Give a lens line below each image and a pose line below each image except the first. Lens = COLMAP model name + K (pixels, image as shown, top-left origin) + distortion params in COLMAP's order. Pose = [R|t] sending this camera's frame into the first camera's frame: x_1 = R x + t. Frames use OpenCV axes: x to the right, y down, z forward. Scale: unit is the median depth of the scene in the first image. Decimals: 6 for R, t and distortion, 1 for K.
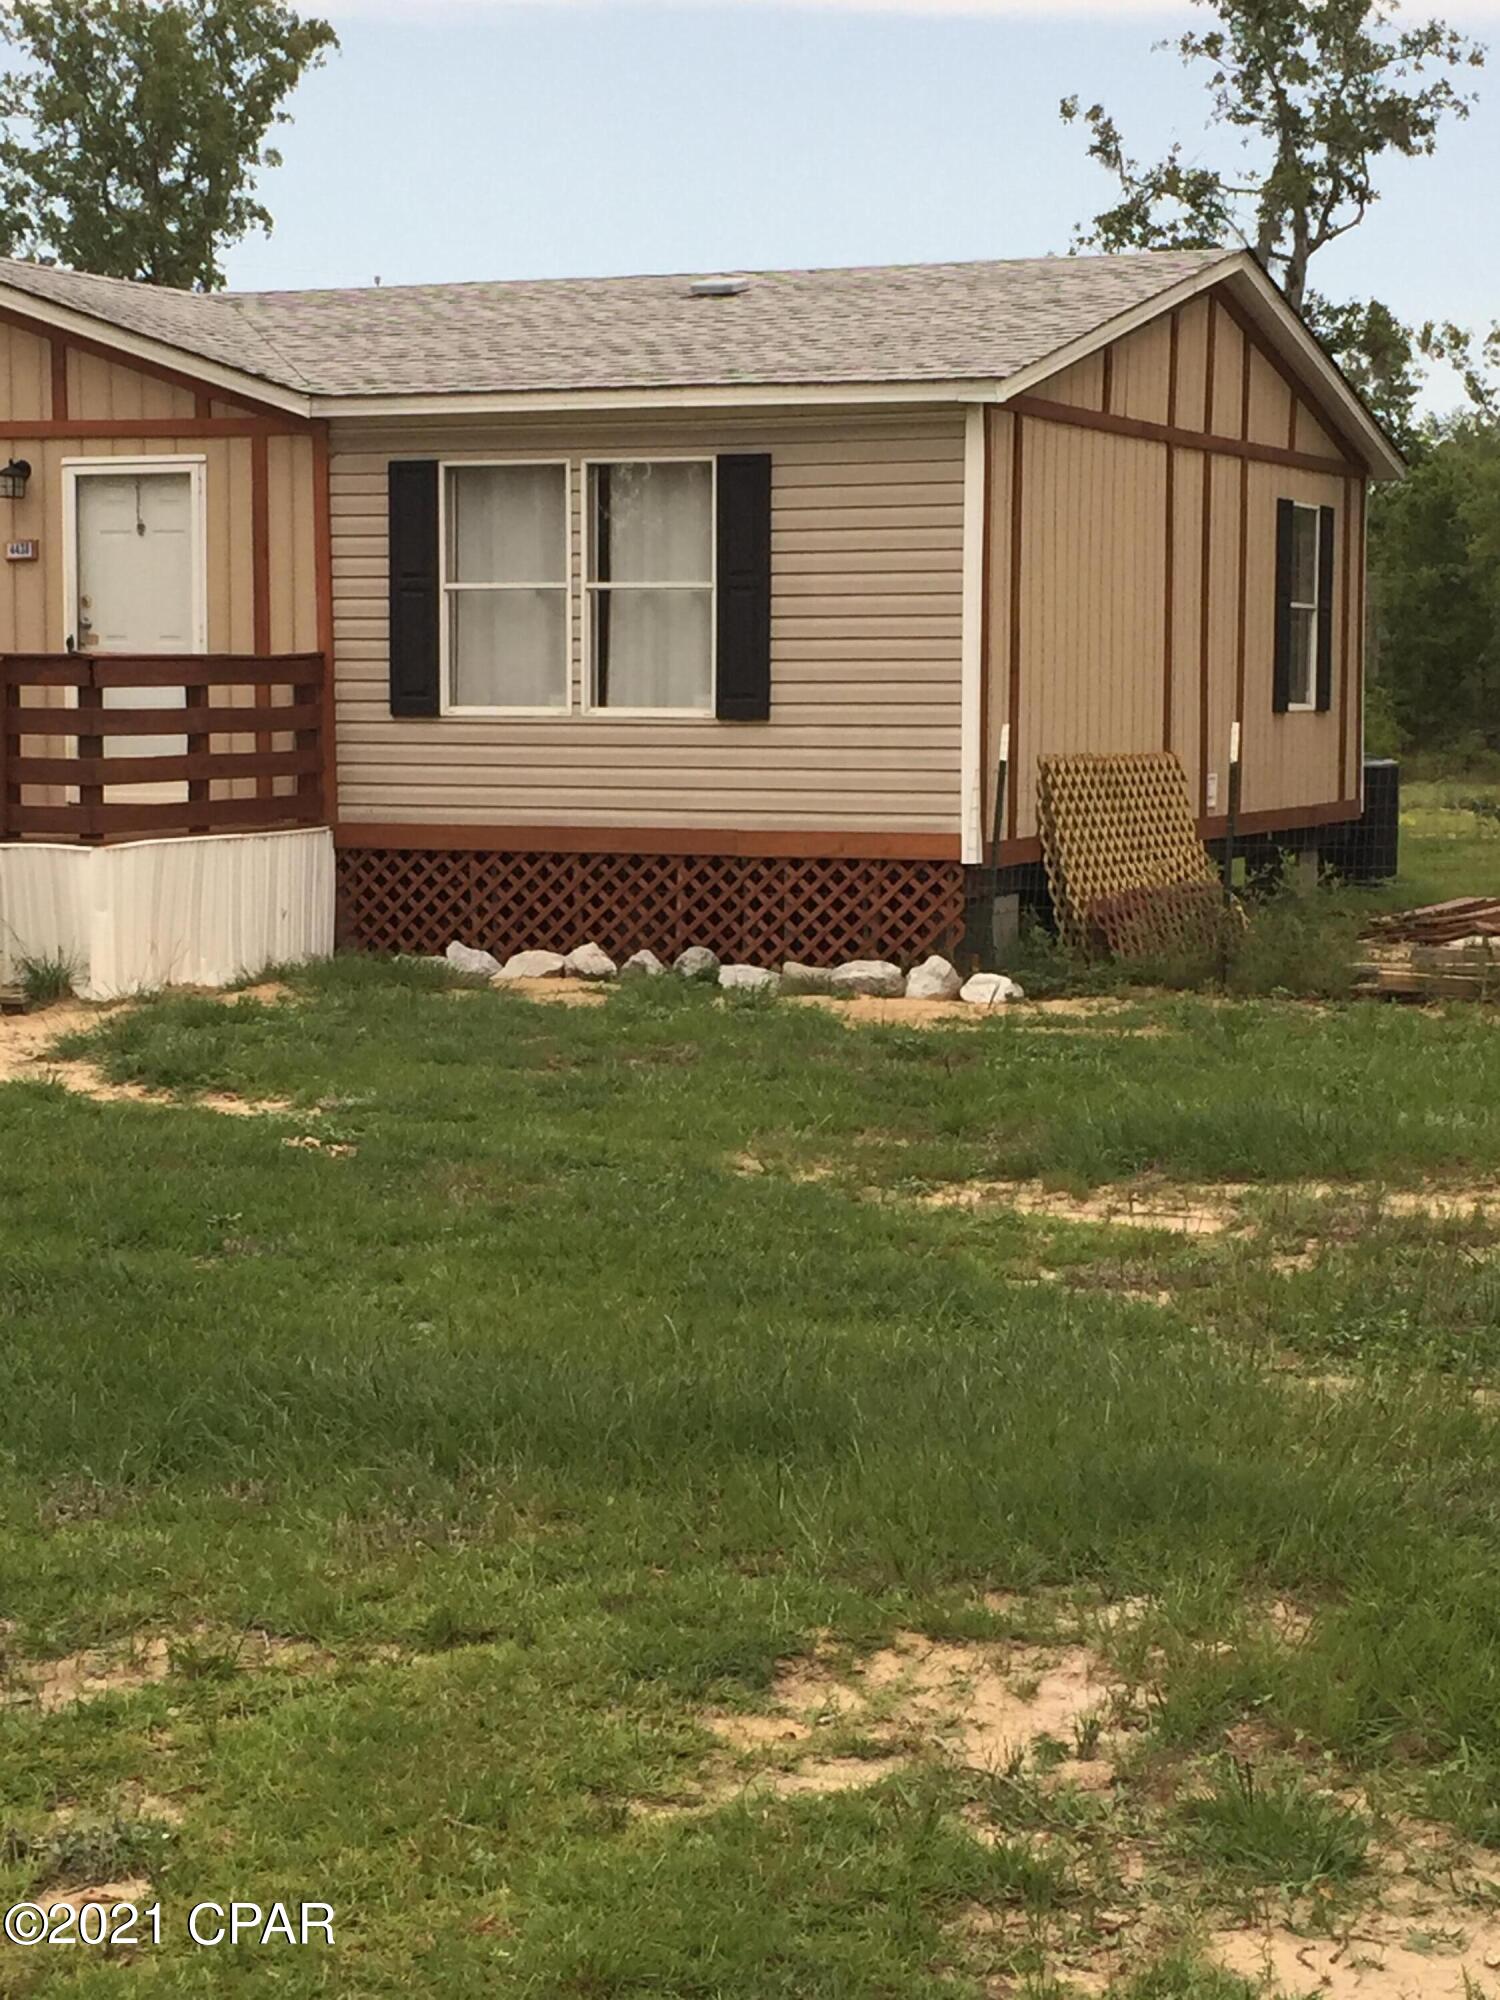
lens RADIAL K [[3751.9, 0, 751.8], [0, 3751.9, 1006.3], [0, 0, 1]] dist [0.022514, 0.000000]
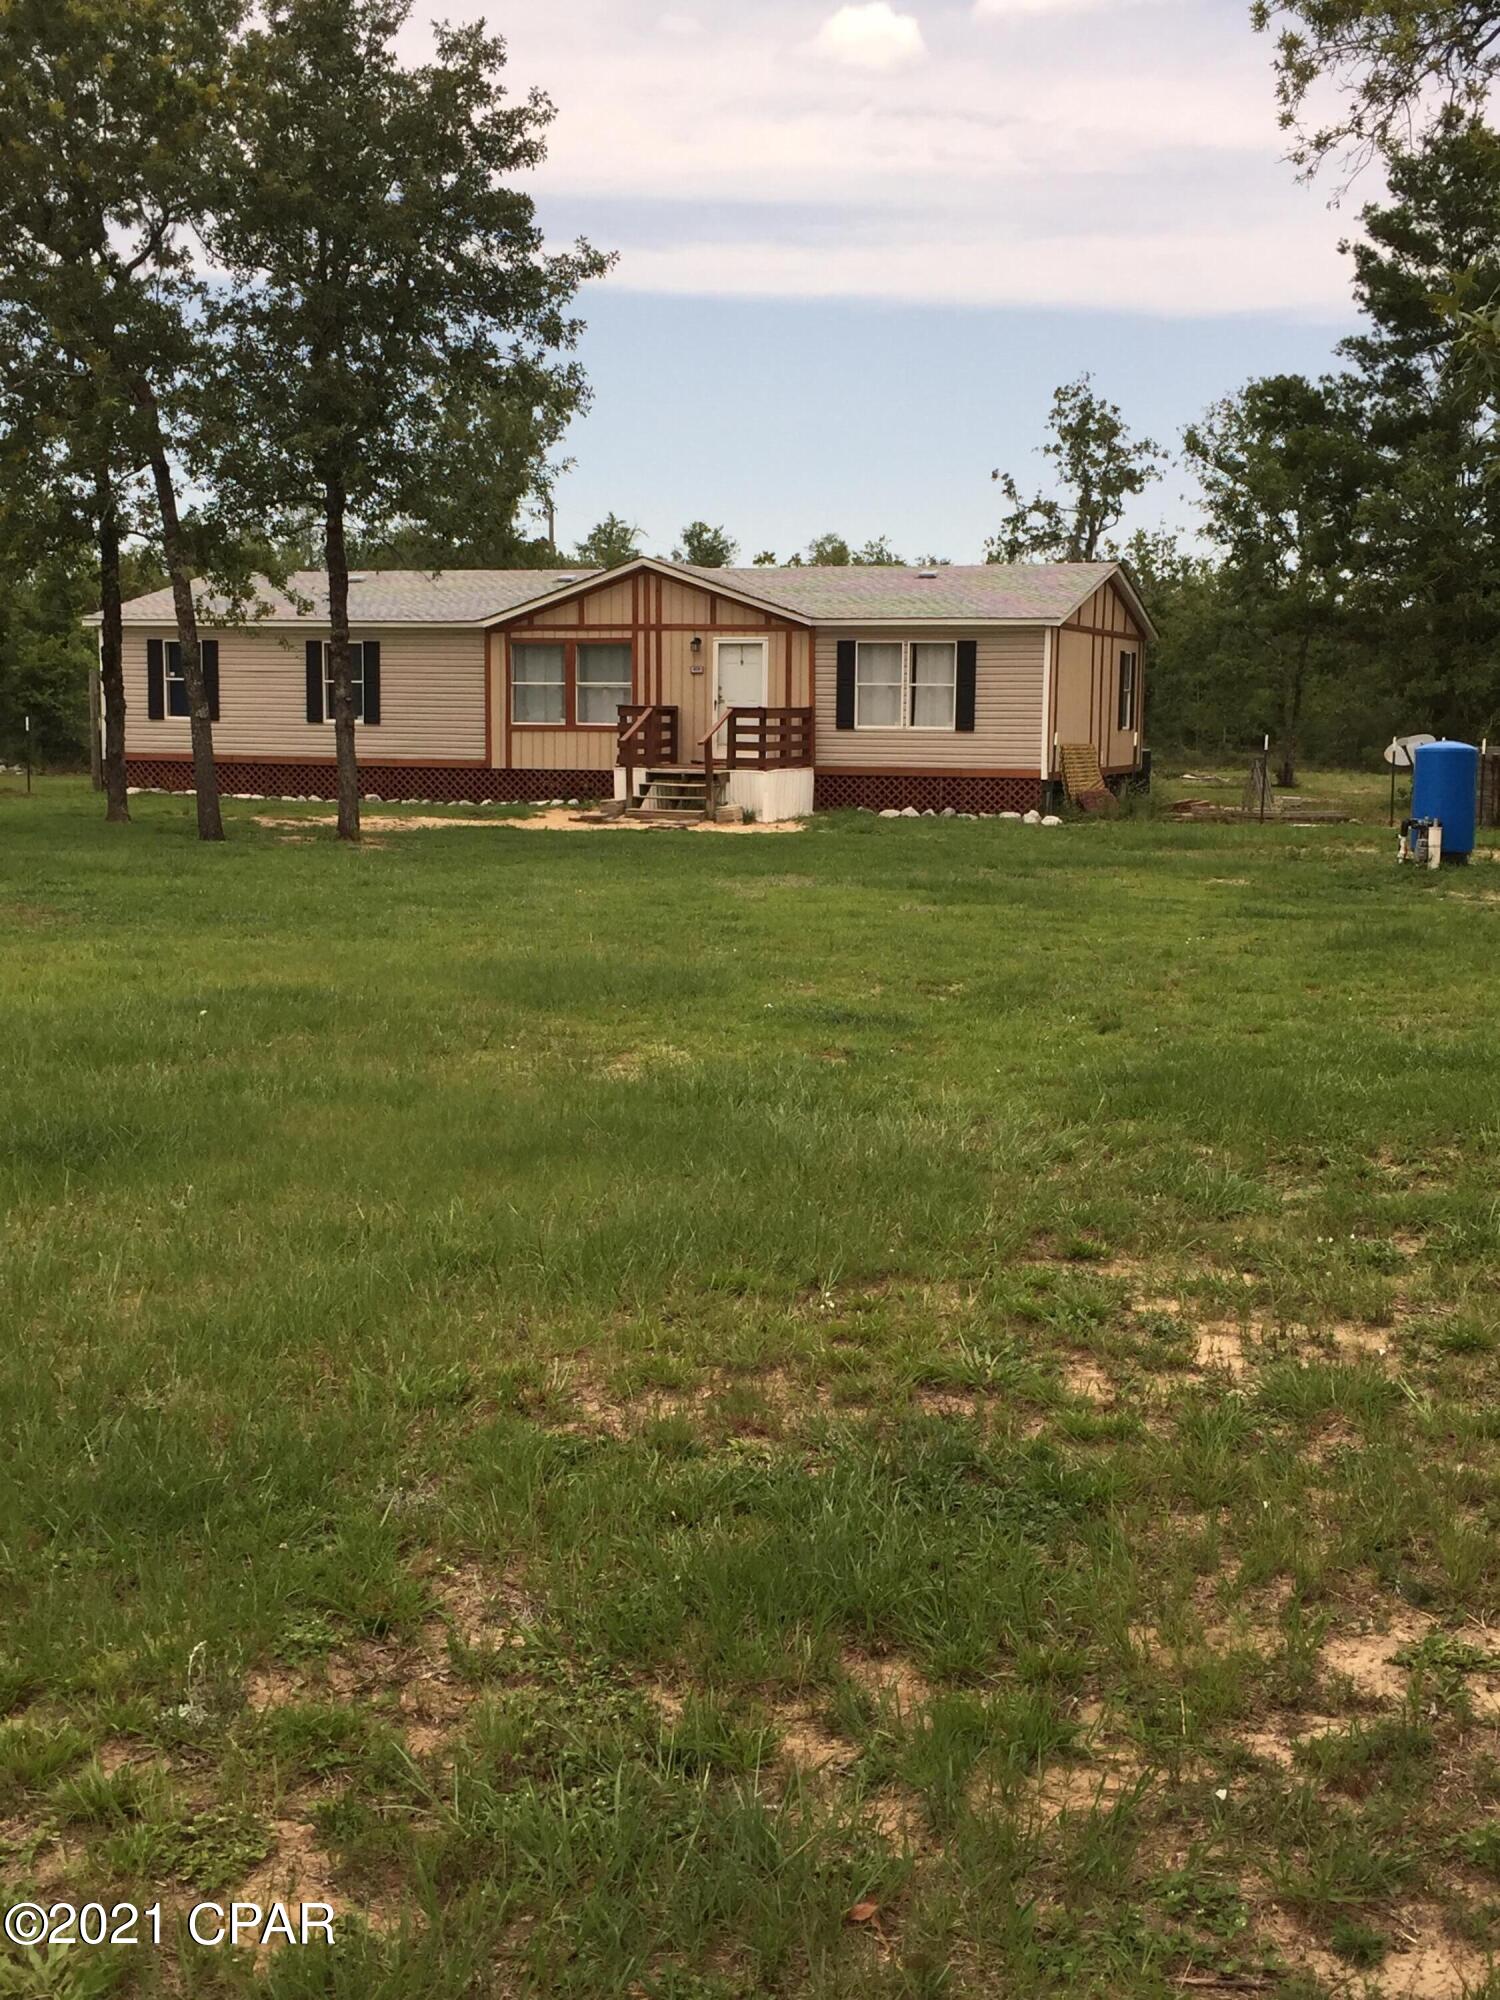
lens RADIAL K [[2306.7, 0, 762.1], [0, 2306.7, 999.3], [0, 0, 1]] dist [-0.001954, 0.000000]
pose [[0.998034, -0.000911, 0.062671, -0.265752], [-0.001407, 0.999317, 0.036929, 0.065689], [-0.062662, -0.036945, 0.997351, -0.781449]]
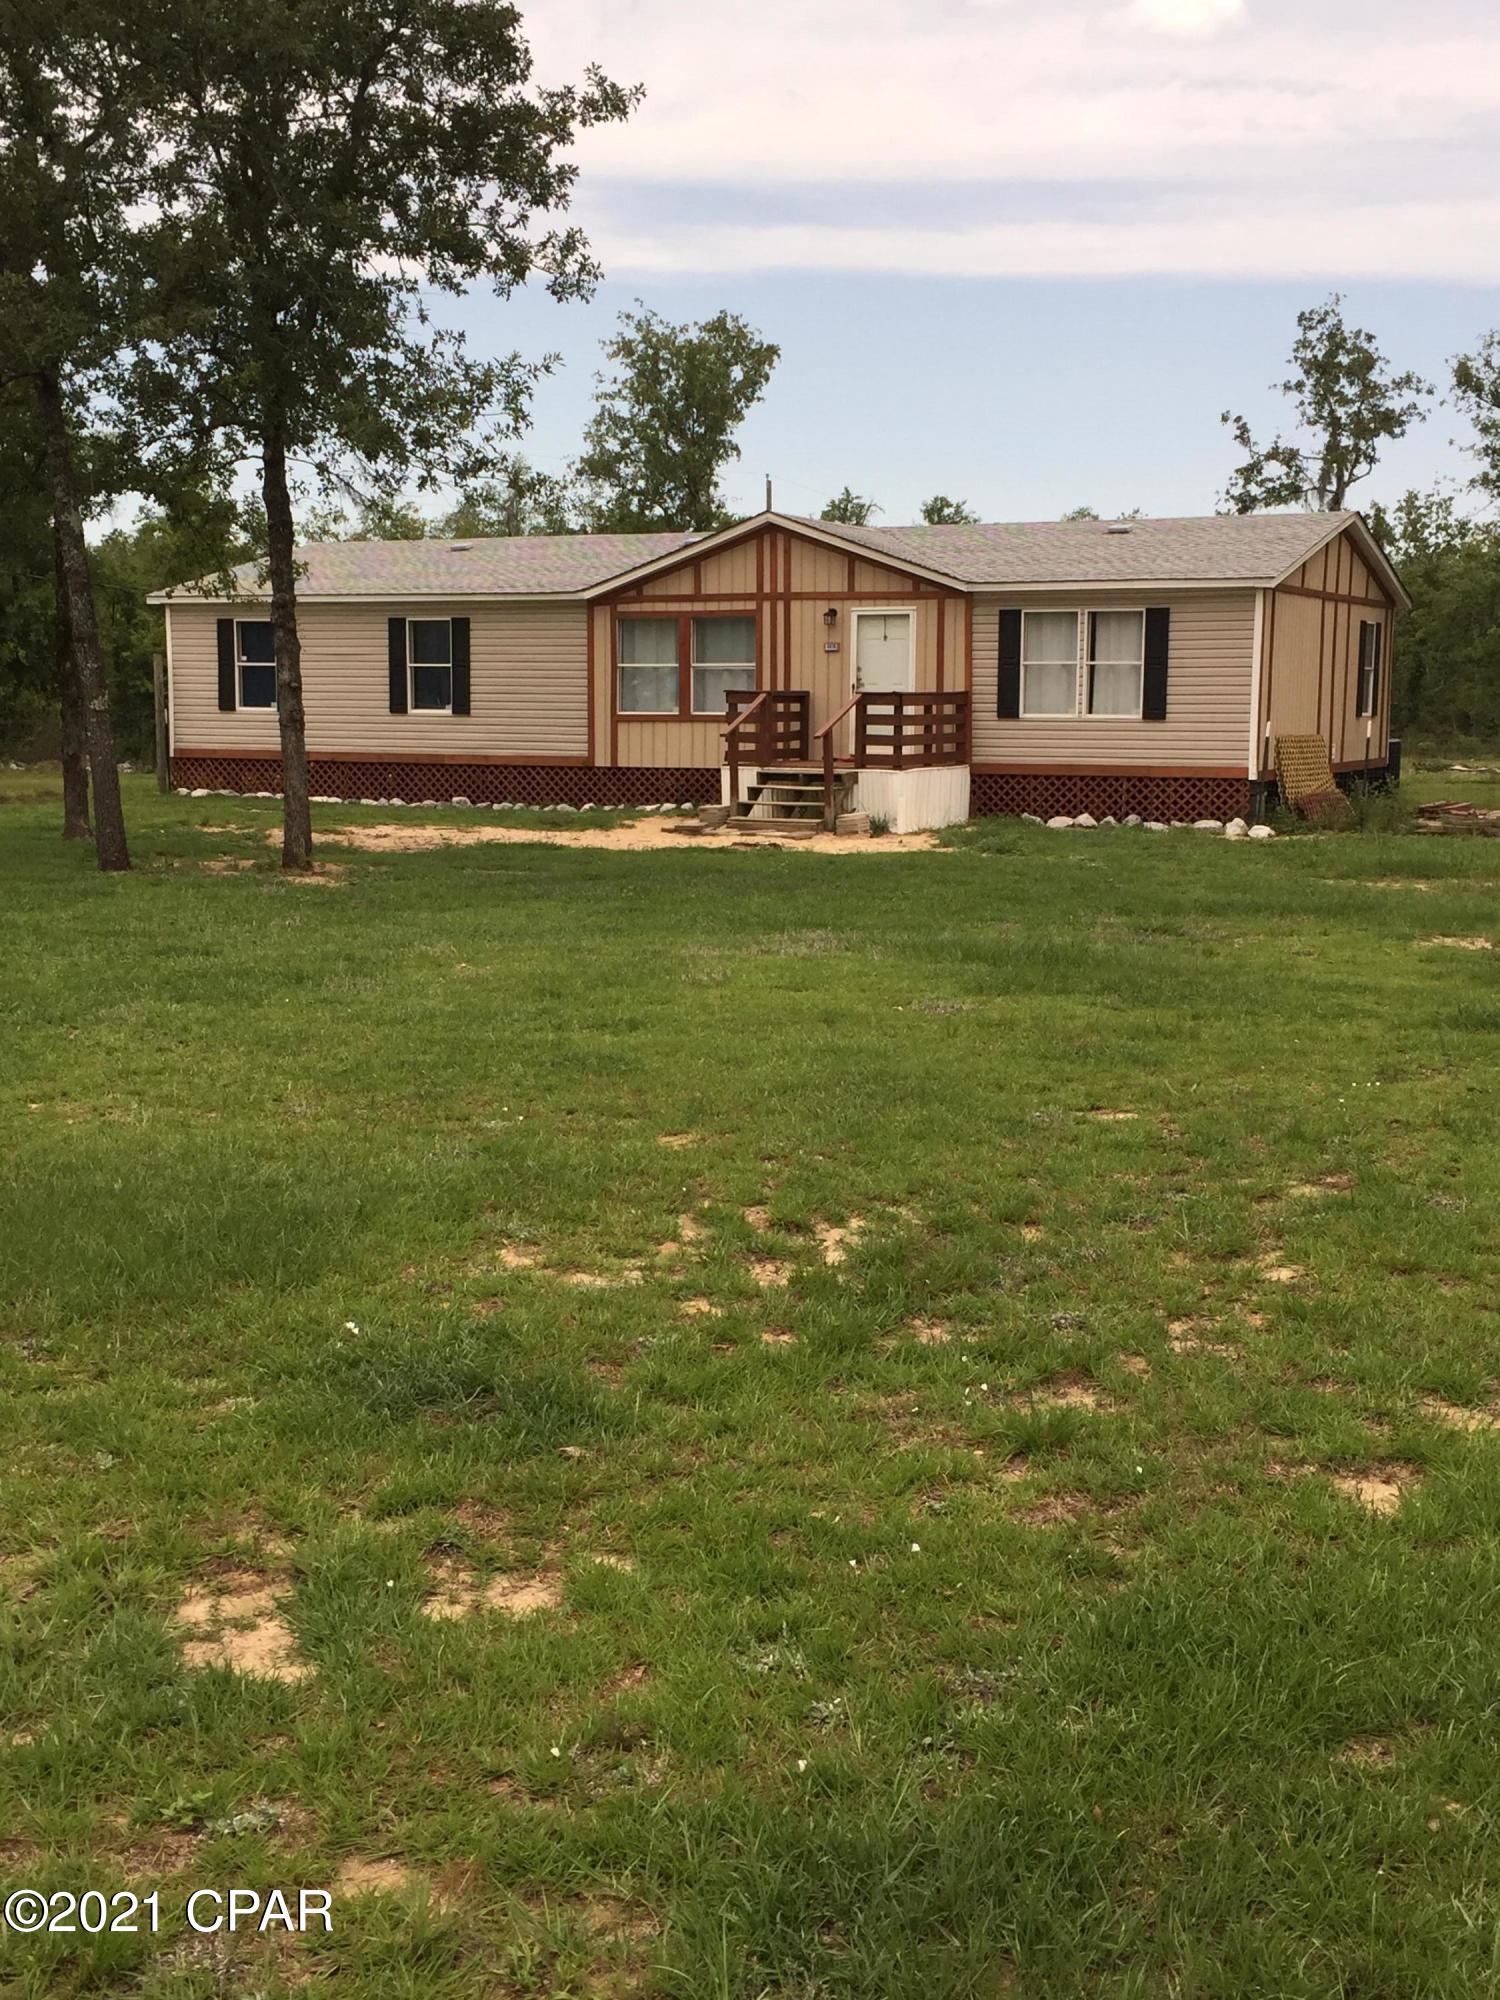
lens RADIAL K [[2306.7, 0, 736.9], [0, 2306.7, 1041.8], [0, 0, 1]] dist [-0.001954, 0.000000]
pose [[0.997914, 0.010274, -0.063735, -0.165976], [-0.006363, 0.998101, 0.061274, 0.038977], [0.064243, -0.060741, 0.996084, -0.478452]]
